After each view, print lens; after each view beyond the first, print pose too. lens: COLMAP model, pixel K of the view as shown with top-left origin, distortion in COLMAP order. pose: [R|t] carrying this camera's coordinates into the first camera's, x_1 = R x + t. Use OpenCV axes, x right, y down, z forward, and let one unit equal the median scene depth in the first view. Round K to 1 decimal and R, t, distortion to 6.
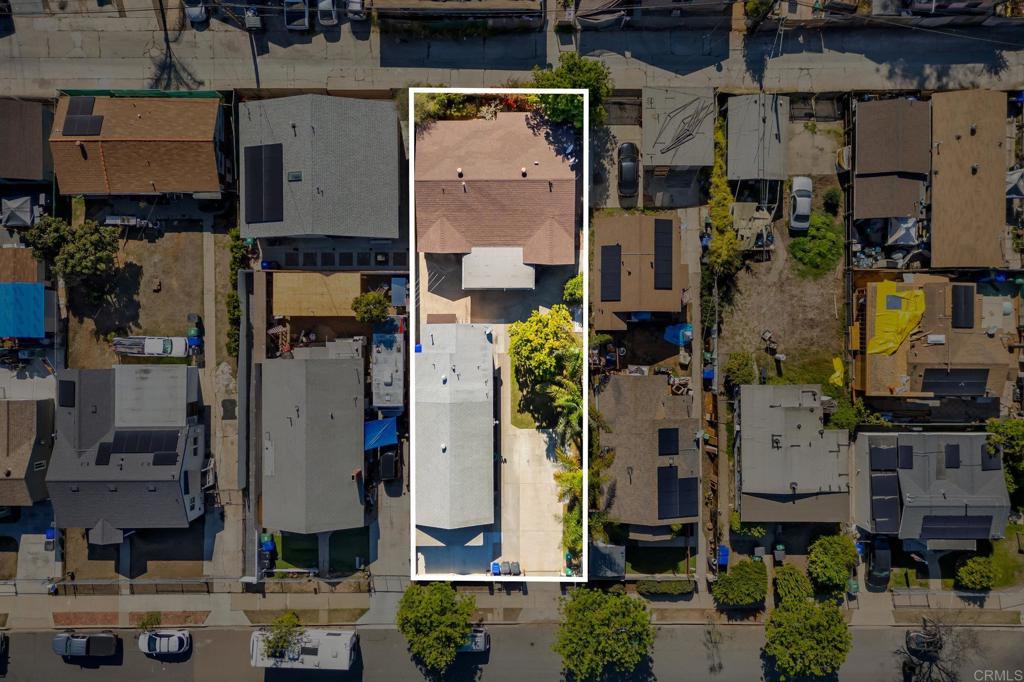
lens RADIAL K [[716.3, 0, 514.3], [0, 716.3, 340.6], [0, 0, 1]] dist [0.066862, -0.059929]
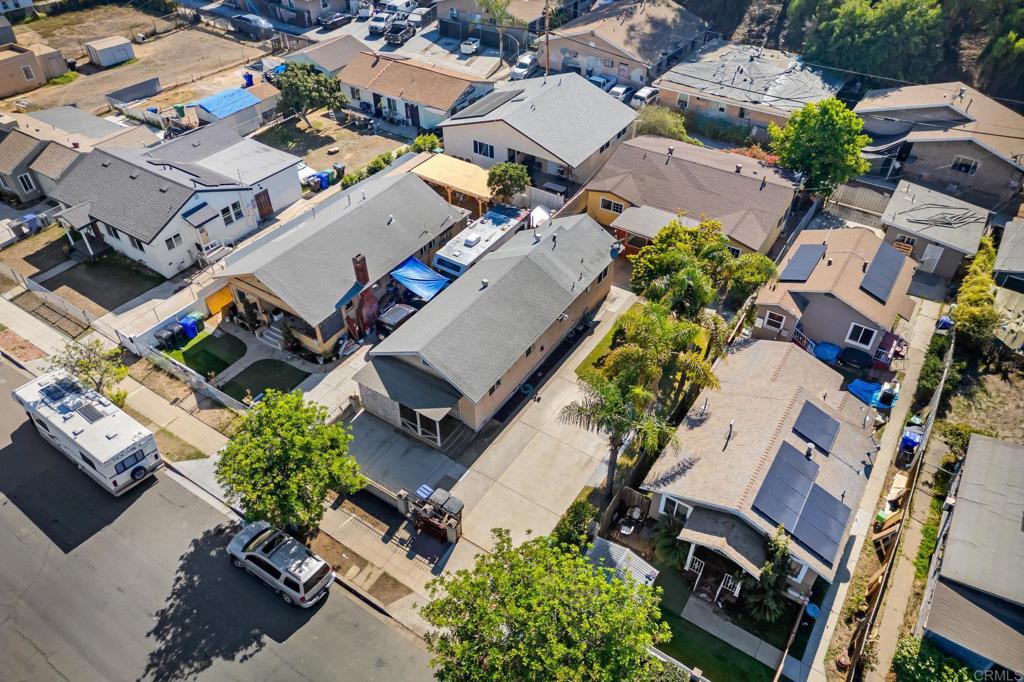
lens RADIAL K [[716.3, 0, 514.3], [0, 716.3, 340.6], [0, 0, 1]] dist [0.066862, -0.059929]
pose [[0.834749, 0.374636, -0.403538, 0.206363], [-0.550466, 0.549792, -0.628264, 0.551354], [-0.013508, 0.746577, 0.665162, 0.539367]]
